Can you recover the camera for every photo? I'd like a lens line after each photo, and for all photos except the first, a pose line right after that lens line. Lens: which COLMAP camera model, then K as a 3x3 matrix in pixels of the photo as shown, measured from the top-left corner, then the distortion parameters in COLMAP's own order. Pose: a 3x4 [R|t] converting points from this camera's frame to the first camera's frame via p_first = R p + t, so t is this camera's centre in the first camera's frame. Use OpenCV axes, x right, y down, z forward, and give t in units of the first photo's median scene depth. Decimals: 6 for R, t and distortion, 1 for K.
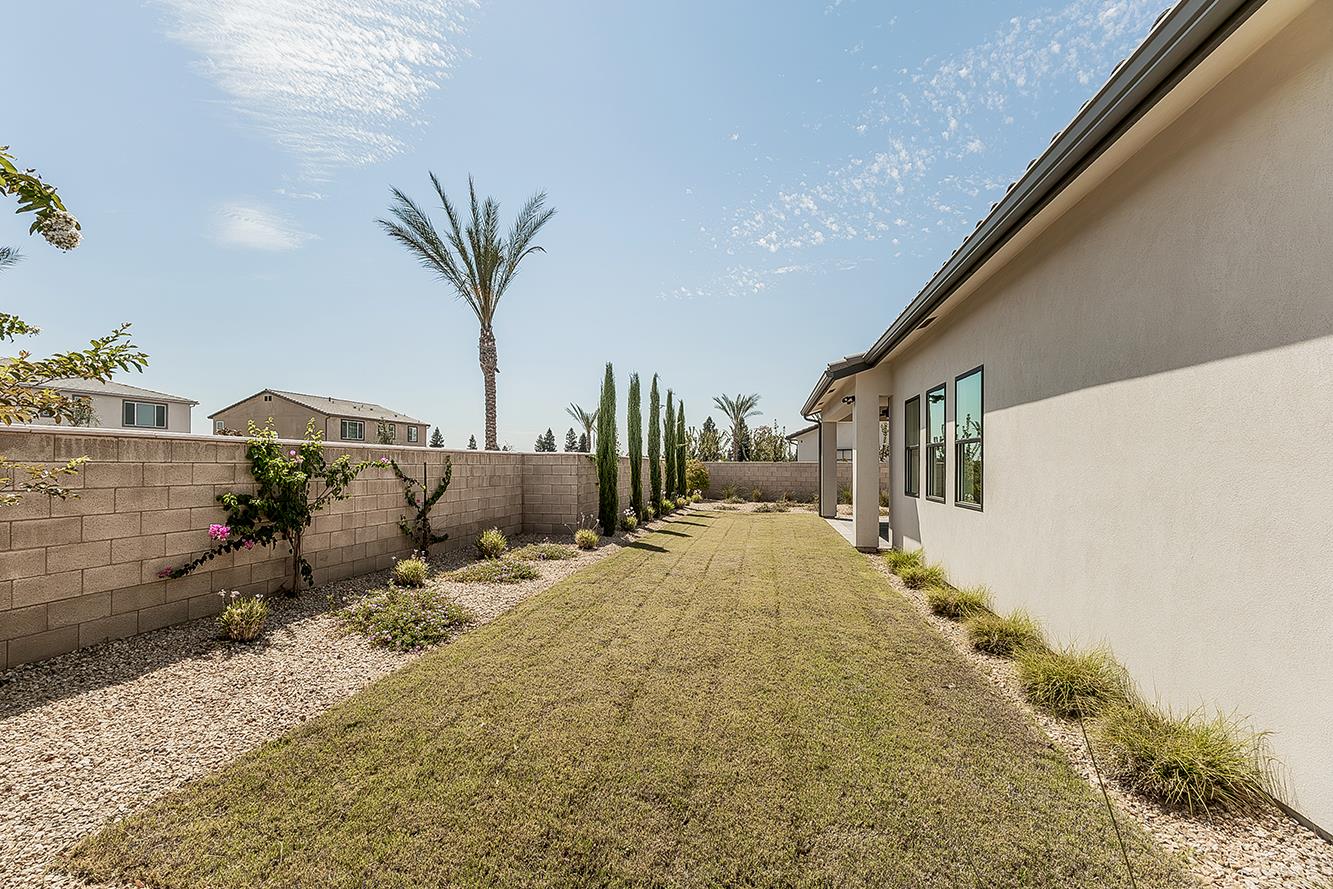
lens RADIAL K [[565.2, 0, 640.2], [0, 565.2, 473.7], [0, 0, 1]] dist [0.004631, 0.000203]
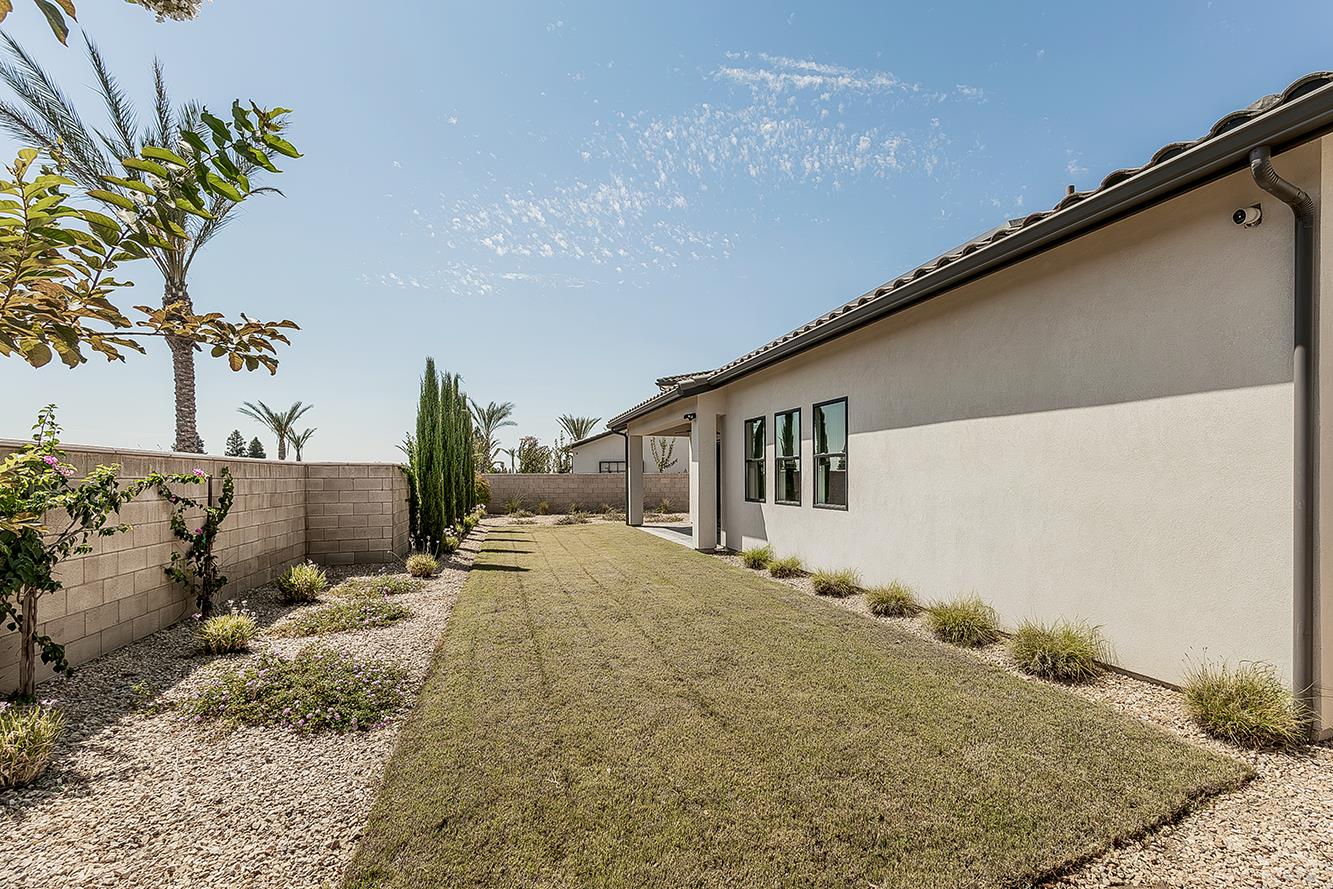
lens RADIAL K [[565.2, 0, 722.1], [0, 565.2, 481.7], [0, 0, 1]] dist [0.004631, 0.000203]
pose [[0.825049, -0.012424, 0.564925, -0.200894], [0.016117, 0.999869, -0.001550, -0.000548], [-0.564831, 0.010384, 0.825141, 0.054164]]
